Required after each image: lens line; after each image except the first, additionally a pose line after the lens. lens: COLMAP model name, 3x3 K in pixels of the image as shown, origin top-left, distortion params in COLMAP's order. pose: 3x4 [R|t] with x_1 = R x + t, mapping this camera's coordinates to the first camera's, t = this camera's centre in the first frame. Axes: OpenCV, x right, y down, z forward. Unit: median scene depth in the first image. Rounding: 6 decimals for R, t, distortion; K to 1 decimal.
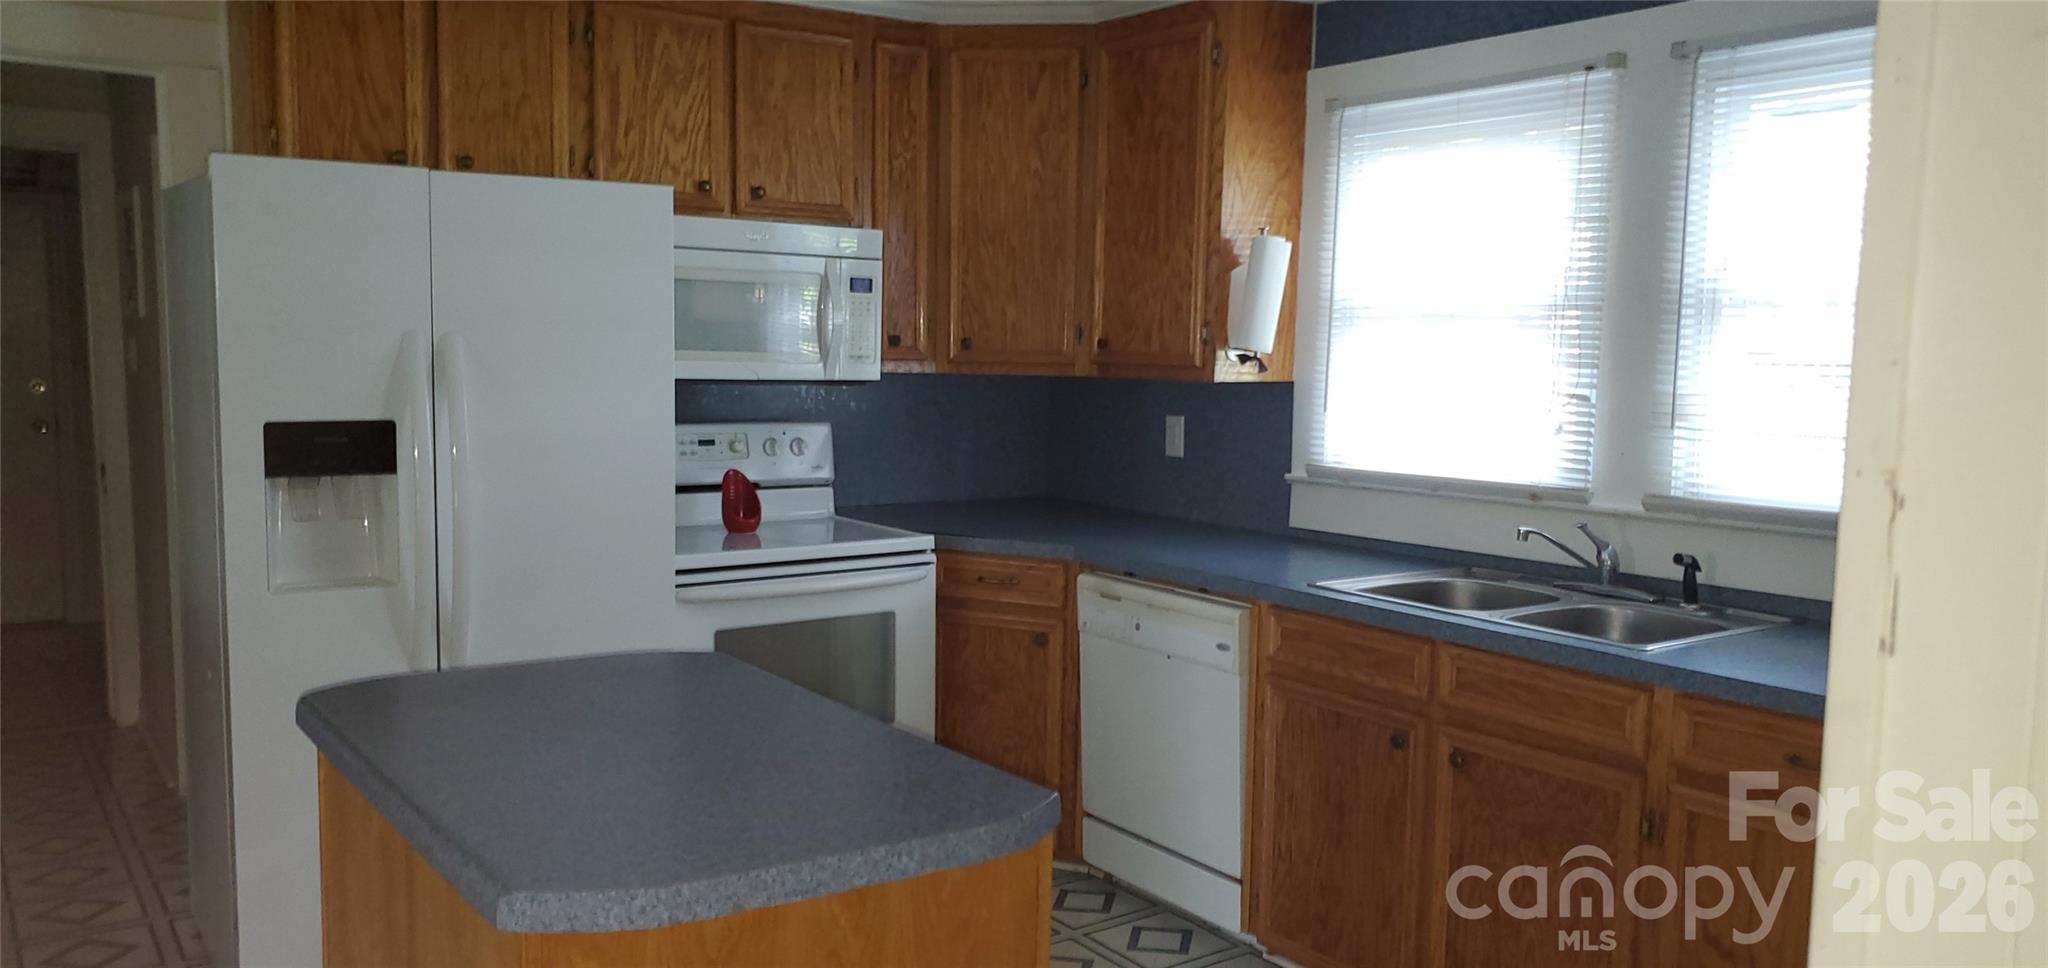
lens RADIAL K [[1612.9, 0, 1021.5], [0, 1612.9, 510.0], [0, 0, 1]] dist [0.076293, -0.402116]
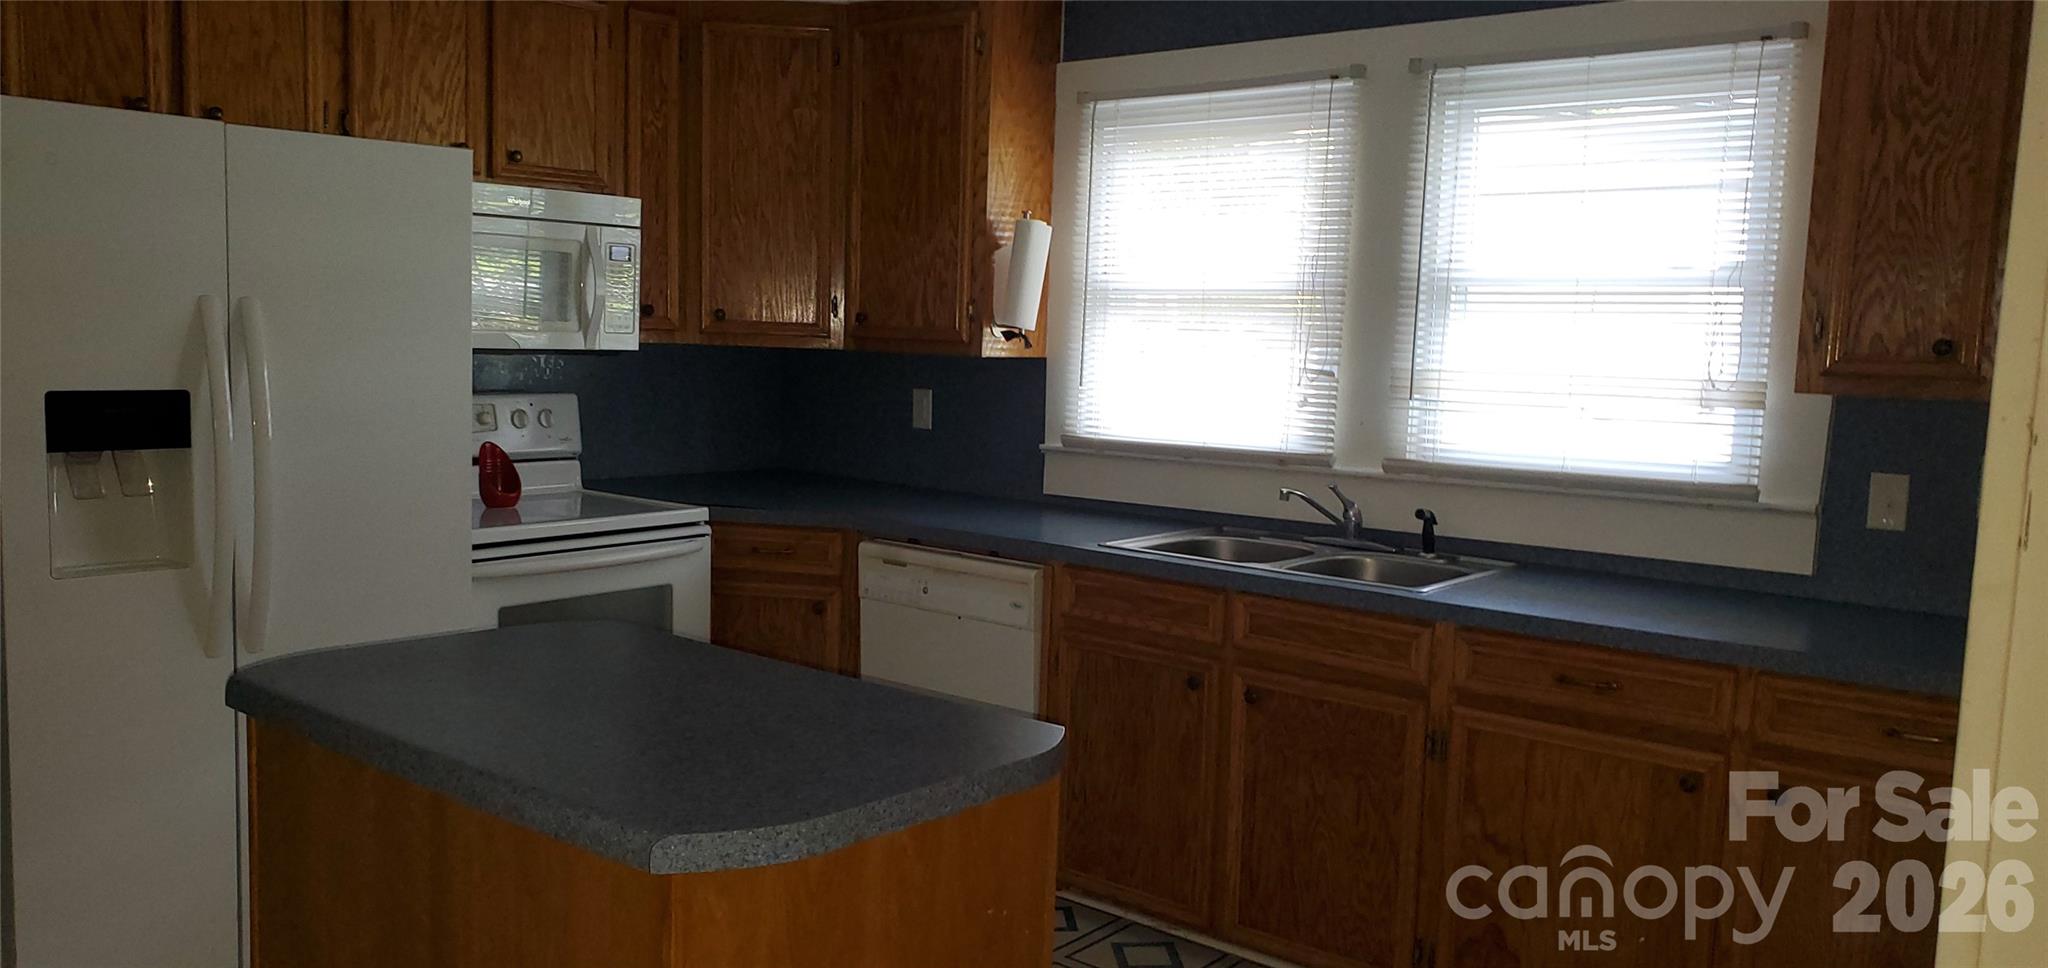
lens RADIAL K [[1617.3, 0, 1028.8], [0, 1617.3, 524.7], [0, 0, 1]] dist [0.055422, -0.177659]
pose [[0.961956, -0.019727, 0.272493, -0.147030], [0.013582, 0.999610, 0.024417, 0.004993], [-0.272868, -0.019787, 0.961848, -0.027125]]
